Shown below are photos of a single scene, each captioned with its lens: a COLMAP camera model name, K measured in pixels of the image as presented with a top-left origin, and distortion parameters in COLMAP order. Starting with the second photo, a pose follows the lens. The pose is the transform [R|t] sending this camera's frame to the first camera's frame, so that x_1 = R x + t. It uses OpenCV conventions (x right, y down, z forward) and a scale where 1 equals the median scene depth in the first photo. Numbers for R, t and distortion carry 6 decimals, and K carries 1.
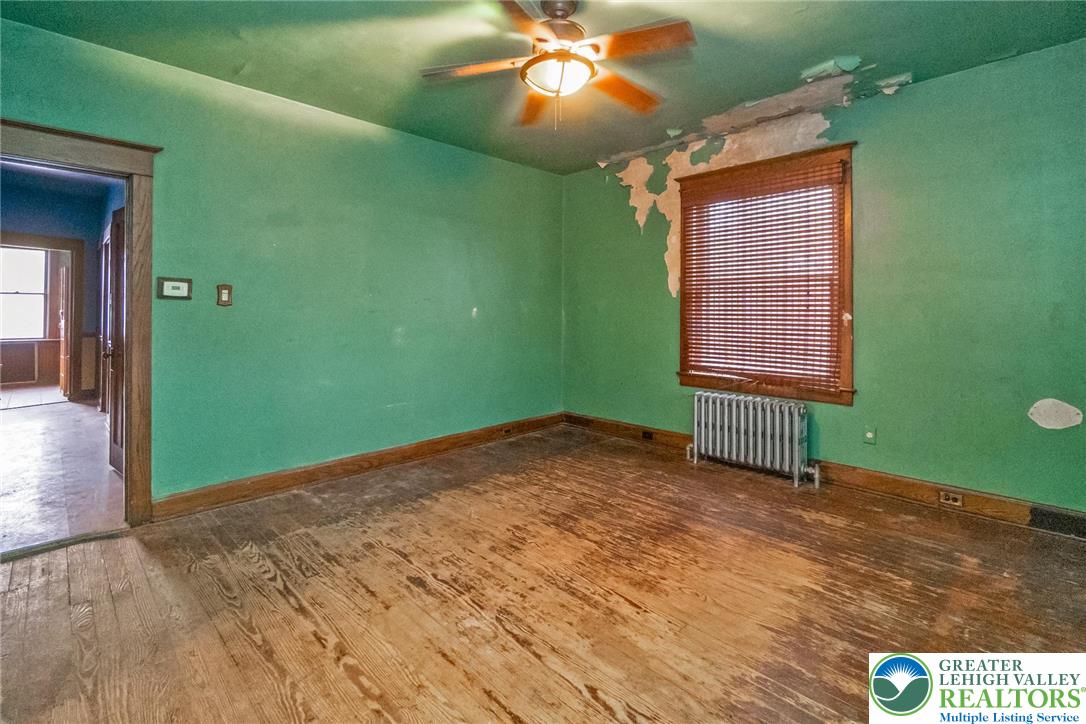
lens RADIAL K [[495.1, 0, 536.0], [0, 495.1, 304.1], [0, 0, 1]] dist [-0.001839, 0.000212]
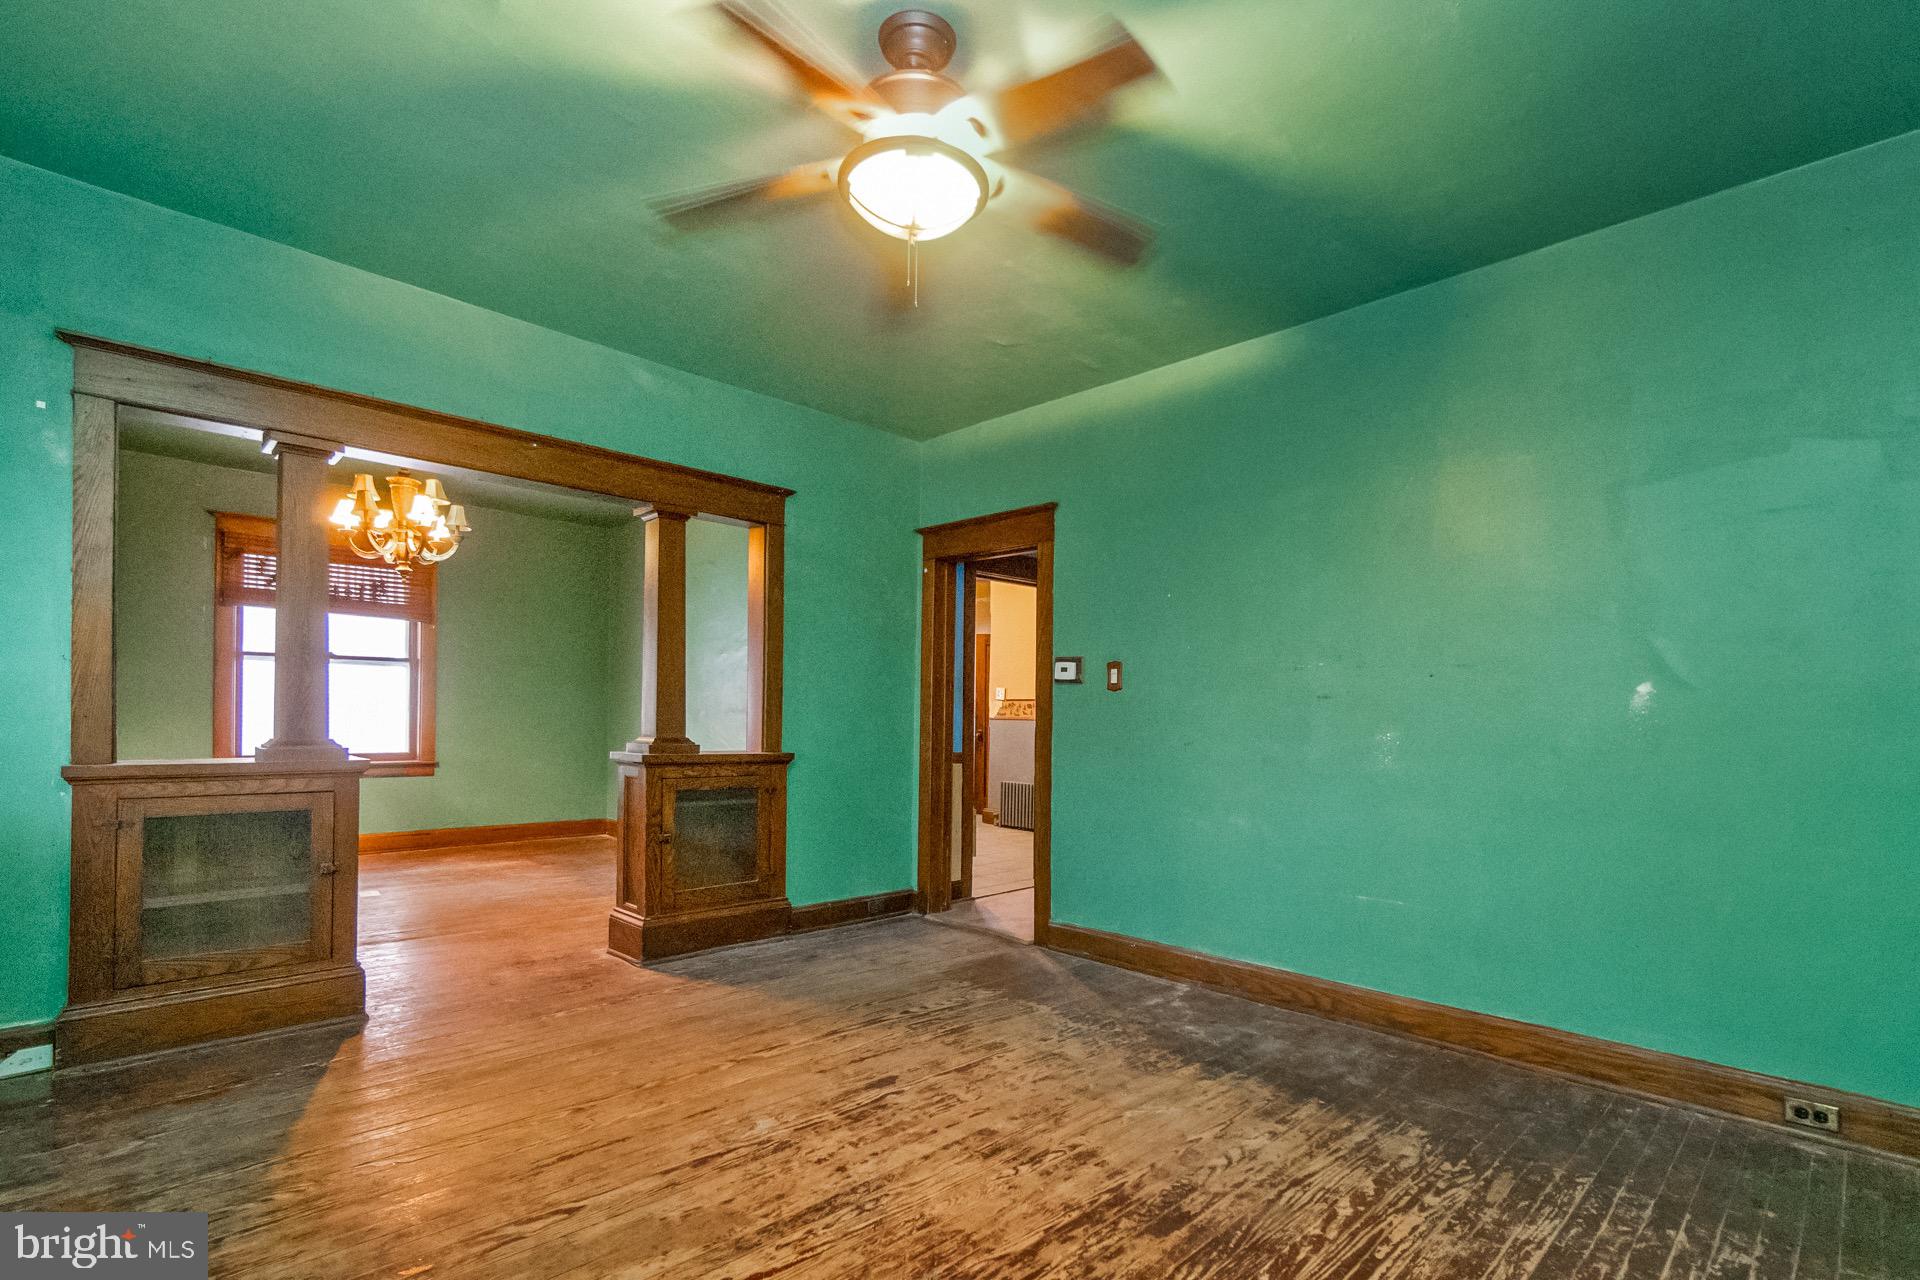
lens RADIAL K [[881.0, 0, 969.1], [0, 881.0, 715.9], [0, 0, 1]] dist [-0.003902, -0.000587]
pose [[0.005409, -0.004132, -0.999977, 0.871737], [0.000141, 0.999991, -0.004132, 0.053685], [0.999985, -0.000119, 0.005409, 0.993759]]
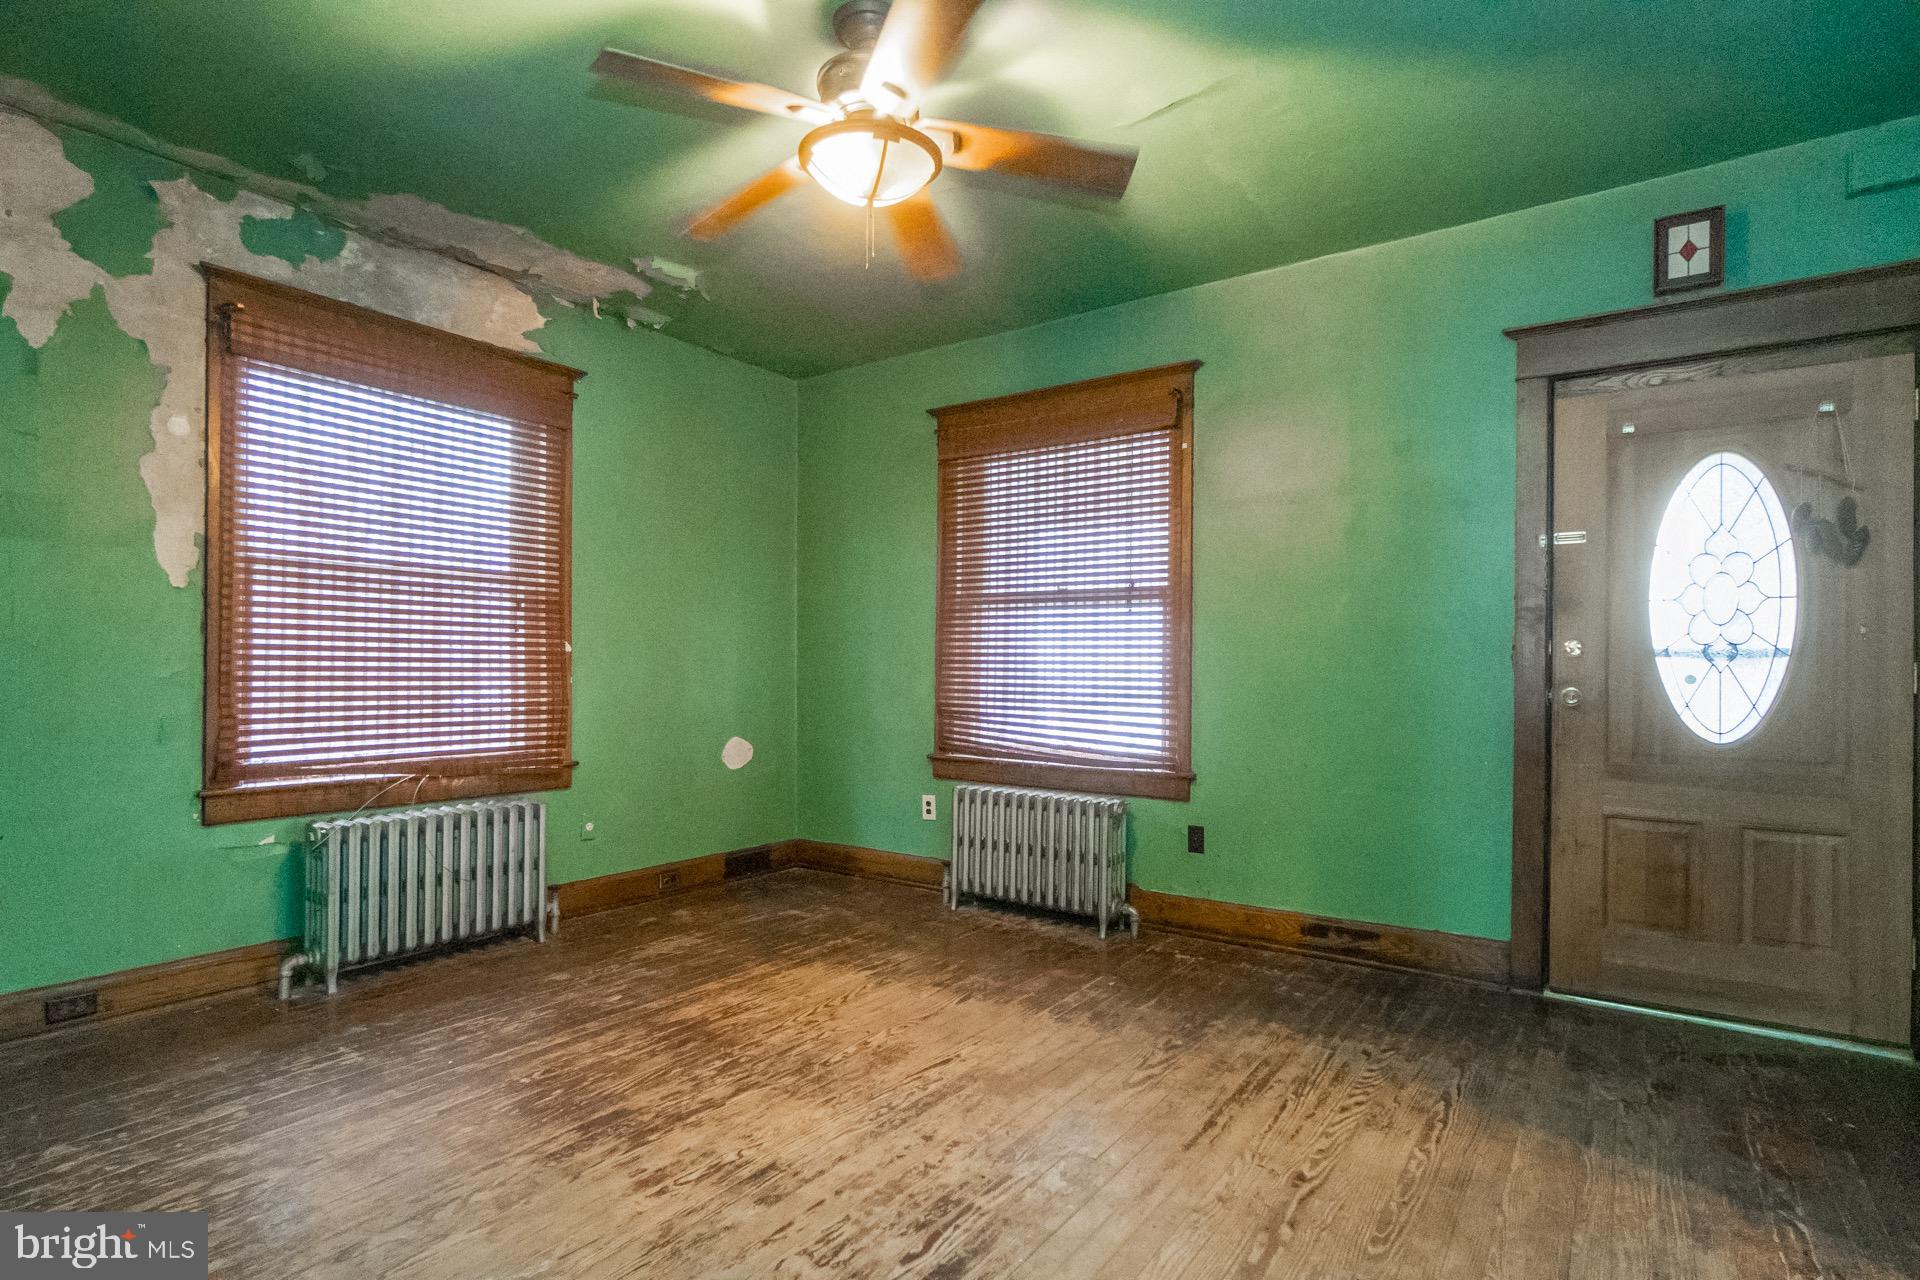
lens RADIAL K [[952.6, 0, 951.3], [0, 952.6, 668.7], [0, 0, 1]] dist [-0.000753, -0.000643]
pose [[-0.179592, -0.005216, 0.983727, -0.898959], [-0.026261, 0.999655, 0.000506, 0.054173], [-0.983391, -0.025743, -0.179667, 1.023261]]
